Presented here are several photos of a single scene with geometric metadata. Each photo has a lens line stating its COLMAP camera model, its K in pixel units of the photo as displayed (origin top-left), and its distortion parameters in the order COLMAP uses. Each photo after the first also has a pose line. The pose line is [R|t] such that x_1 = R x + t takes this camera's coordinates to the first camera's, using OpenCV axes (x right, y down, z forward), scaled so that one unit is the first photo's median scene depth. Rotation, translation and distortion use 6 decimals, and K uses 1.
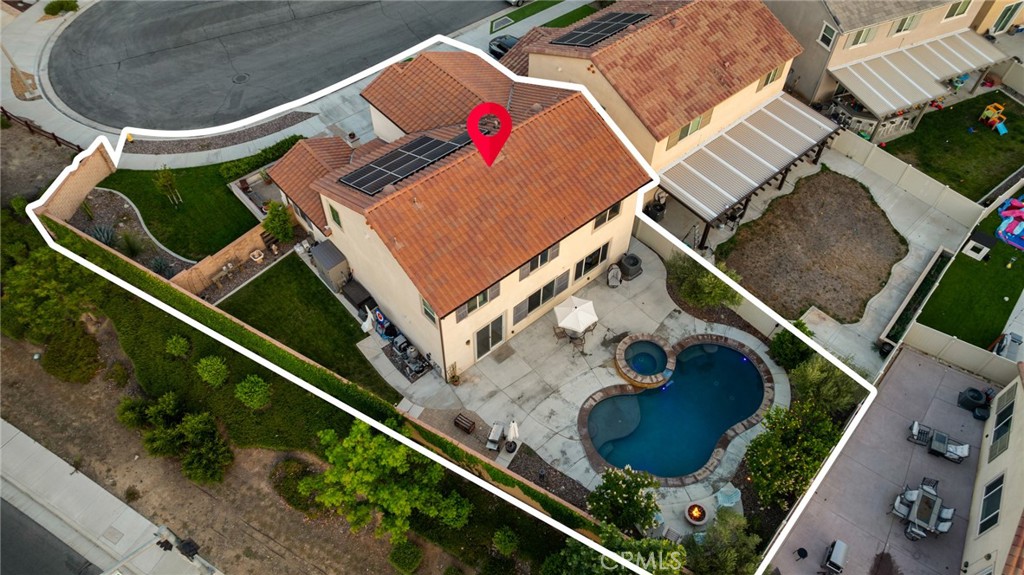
lens RADIAL K [[723.0, 0, 508.6], [0, 723.0, 285.6], [0, 0, 1]] dist [-0.025076, 0.031945]
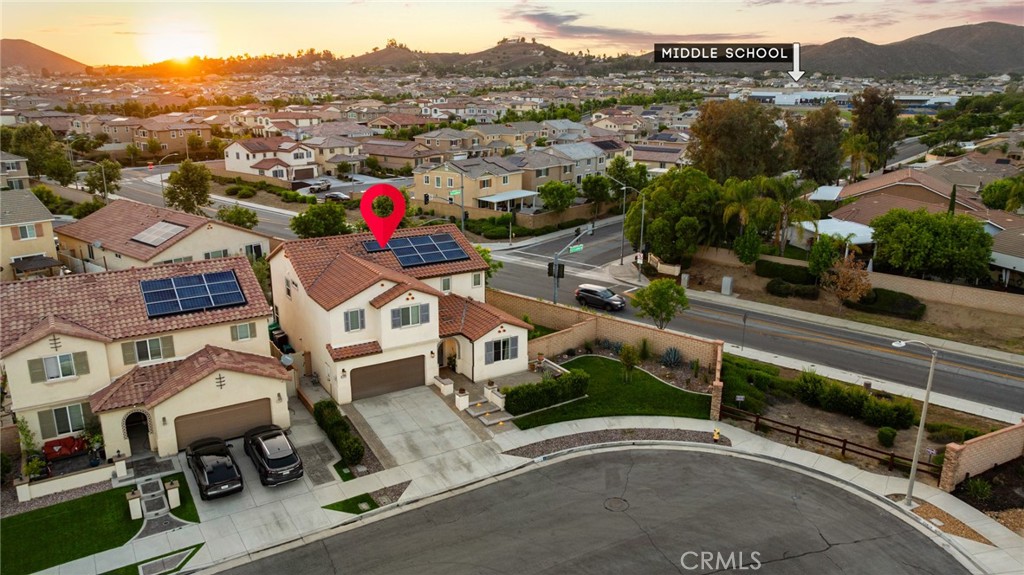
lens RADIAL K [[723.0, 0, 509.7], [0, 723.0, 286.7], [0, 0, 1]] dist [-0.025076, 0.031945]
pose [[-0.987943, -0.062403, 0.141688, -0.488949], [0.107929, 0.378538, 0.919272, -1.360610], [-0.110999, 0.923480, -0.367238, 1.468647]]
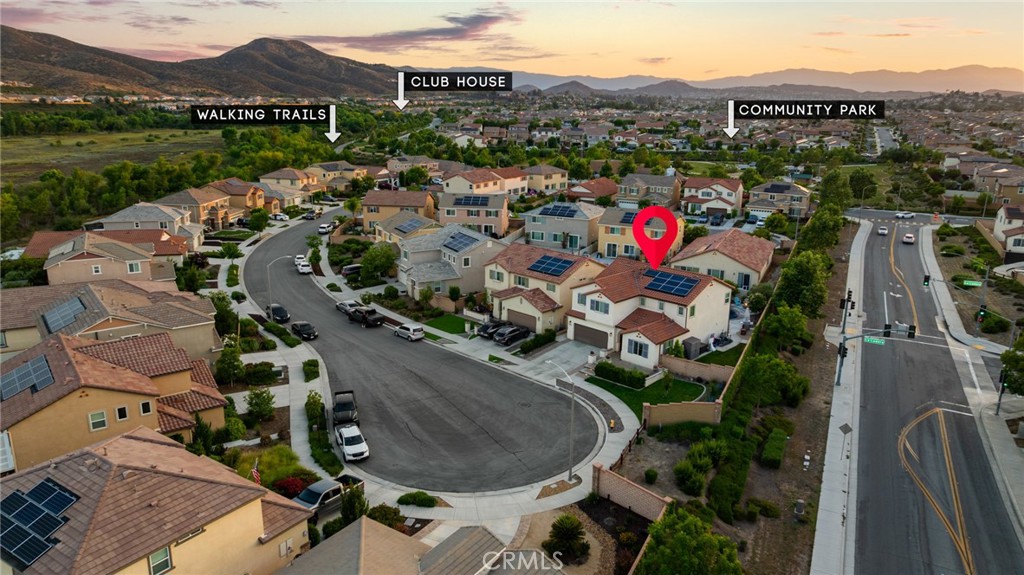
lens RADIAL K [[723.0, 0, 509.7], [0, 723.0, 287.7], [0, 0, 1]] dist [-0.025076, 0.031945]
pose [[-0.071359, -0.268330, 0.960680, -2.121874], [0.778711, 0.586880, 0.221765, -1.000621], [-0.623311, 0.763918, 0.167073, 0.884174]]
